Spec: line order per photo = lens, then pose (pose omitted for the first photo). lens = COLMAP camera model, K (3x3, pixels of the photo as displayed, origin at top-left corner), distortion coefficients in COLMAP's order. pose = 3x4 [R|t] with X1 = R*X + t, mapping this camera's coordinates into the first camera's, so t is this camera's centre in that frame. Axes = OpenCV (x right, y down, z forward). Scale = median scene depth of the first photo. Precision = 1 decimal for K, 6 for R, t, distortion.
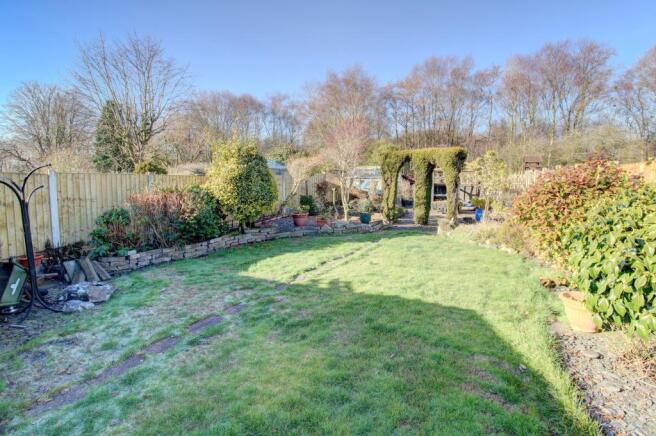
lens RADIAL K [[308.2, 0, 329.7], [0, 308.2, 208.4], [0, 0, 1]] dist [0.018027, -0.018703]
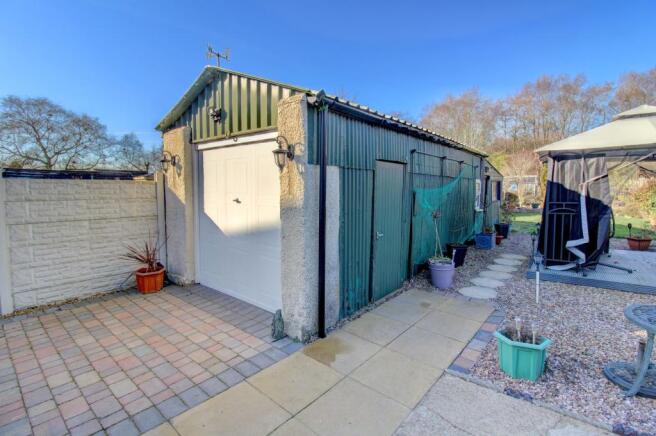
lens RADIAL K [[308.2, 0, 329.7], [0, 308.2, 208.4], [0, 0, 1]] dist [0.018027, -0.018703]
pose [[0.973798, 0.015951, -0.226856, -0.171262], [-0.020298, 0.999652, -0.016843, 0.027668], [0.226508, 0.021007, 0.973783, -0.277515]]
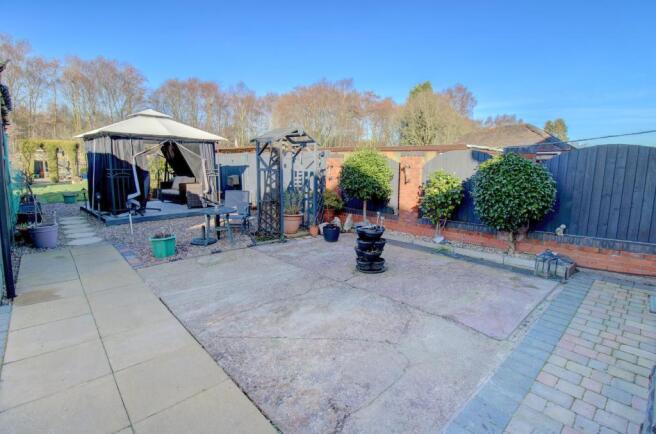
lens RADIAL K [[308.2, 0, 329.7], [0, 308.2, 207.4], [0, 0, 1]] dist [0.018027, -0.018703]
pose [[0.332374, -0.116462, 0.935929, -0.246112], [0.064252, 0.992837, 0.100726, 0.033532], [-0.940956, 0.026656, 0.337477, -0.312095]]
